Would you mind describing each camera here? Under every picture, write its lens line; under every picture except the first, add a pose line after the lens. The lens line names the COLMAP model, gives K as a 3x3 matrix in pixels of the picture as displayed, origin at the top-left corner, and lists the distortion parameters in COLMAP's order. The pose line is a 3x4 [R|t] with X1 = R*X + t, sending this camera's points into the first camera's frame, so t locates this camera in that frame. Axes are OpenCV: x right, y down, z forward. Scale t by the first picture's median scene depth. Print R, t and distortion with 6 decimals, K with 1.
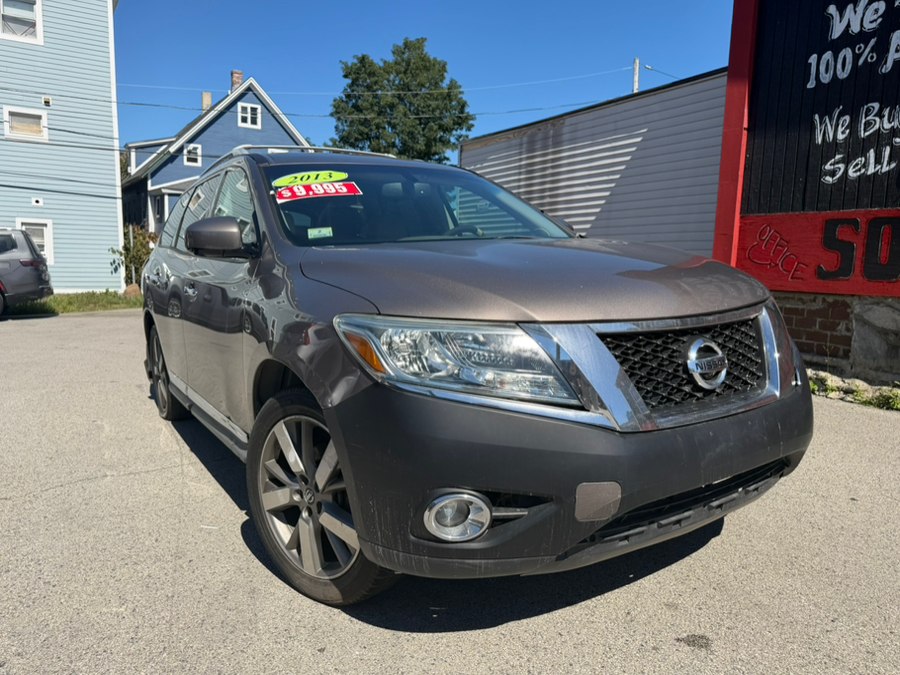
lens RADIAL K [[628.3, 0, 458.6], [0, 628.3, 343.7], [0, 0, 1]] dist [0.011378, -0.023205]
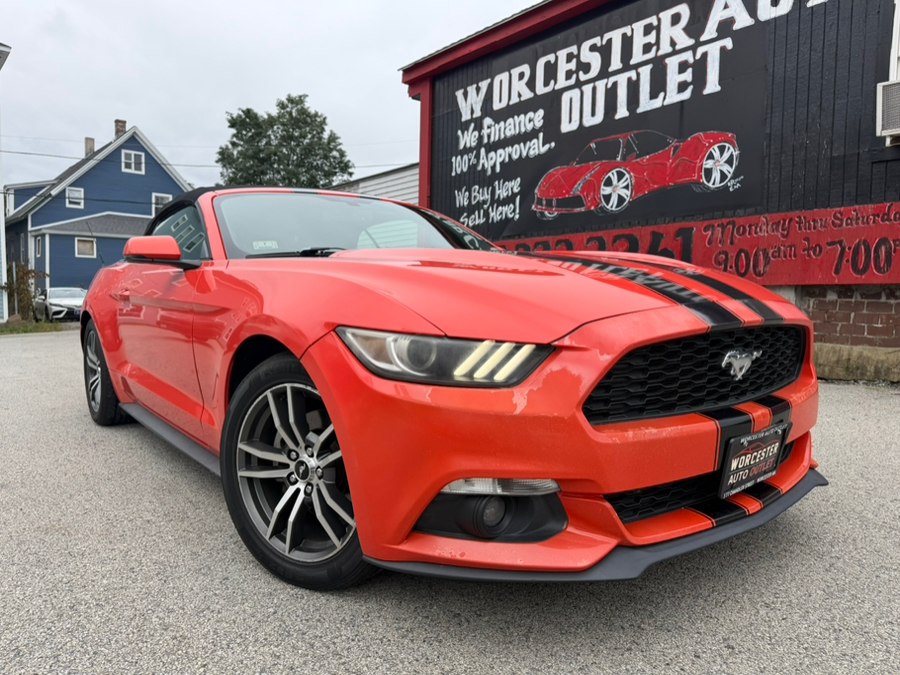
lens RADIAL K [[628.3, 0, 456.0], [0, 628.3, 350.0], [0, 0, 1]] dist [0.011378, -0.023205]
pose [[0.989010, -0.019752, 0.146523, 0.290450], [0.028135, 0.998070, -0.055361, 0.173956], [-0.145147, 0.058876, 0.987657, -0.689939]]
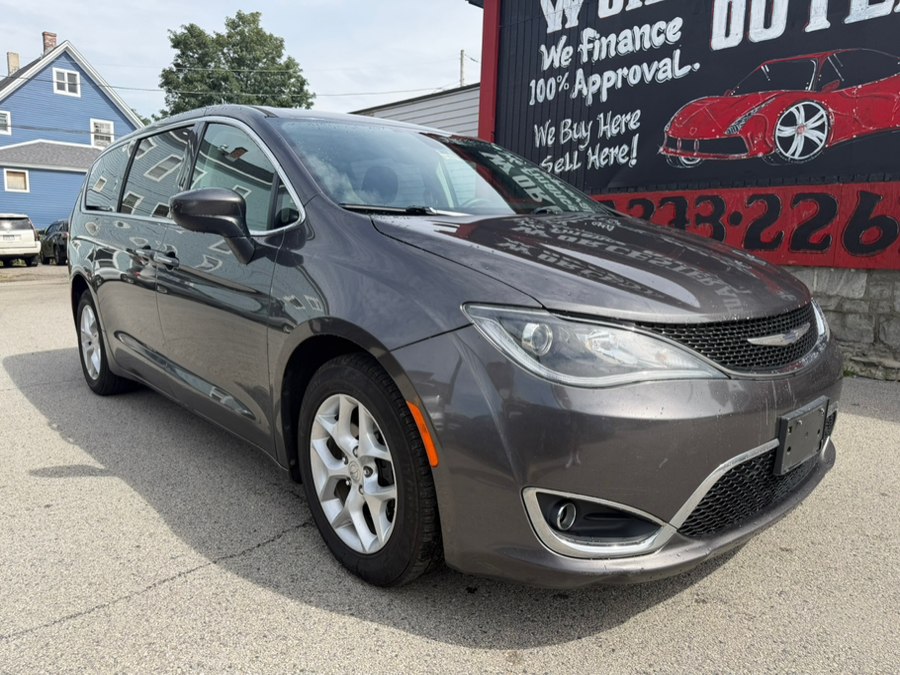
lens RADIAL K [[628.3, 0, 454.1], [0, 628.3, 340.9], [0, 0, 1]] dist [0.011378, -0.023205]
pose [[0.975032, -0.031335, 0.219841, 0.076382], [0.025612, 0.999256, 0.028834, 0.059806], [-0.220581, -0.022483, 0.975109, -0.297731]]
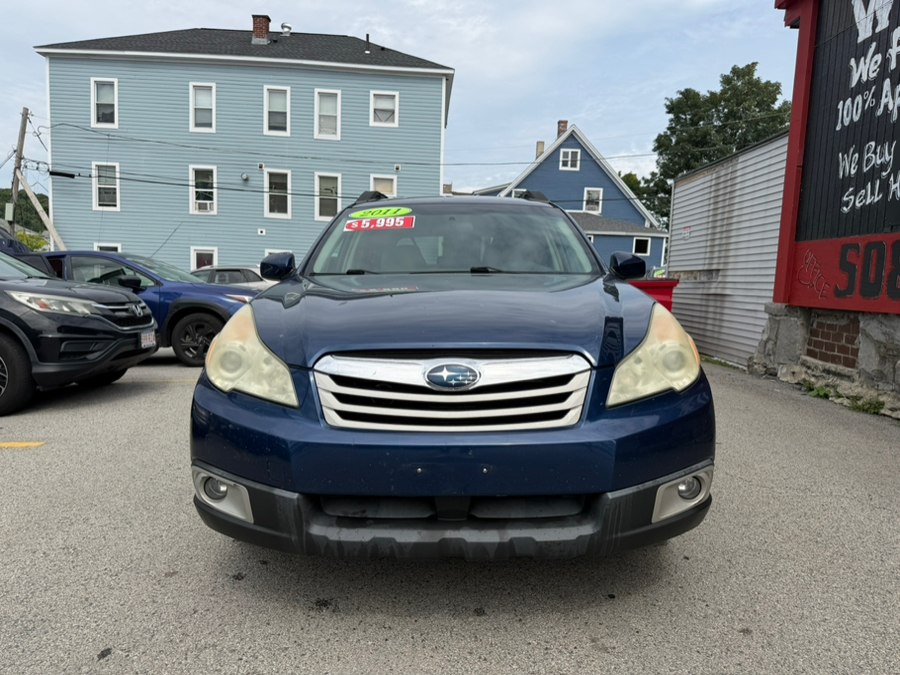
lens RADIAL K [[628.3, 0, 454.3], [0, 628.3, 343.0], [0, 0, 1]] dist [0.011378, -0.023205]
pose [[0.859033, 0.058747, -0.508539, 0.545589], [-0.083977, 0.996108, -0.026784, 0.064031], [0.504986, 0.065714, 0.860623, -0.296319]]
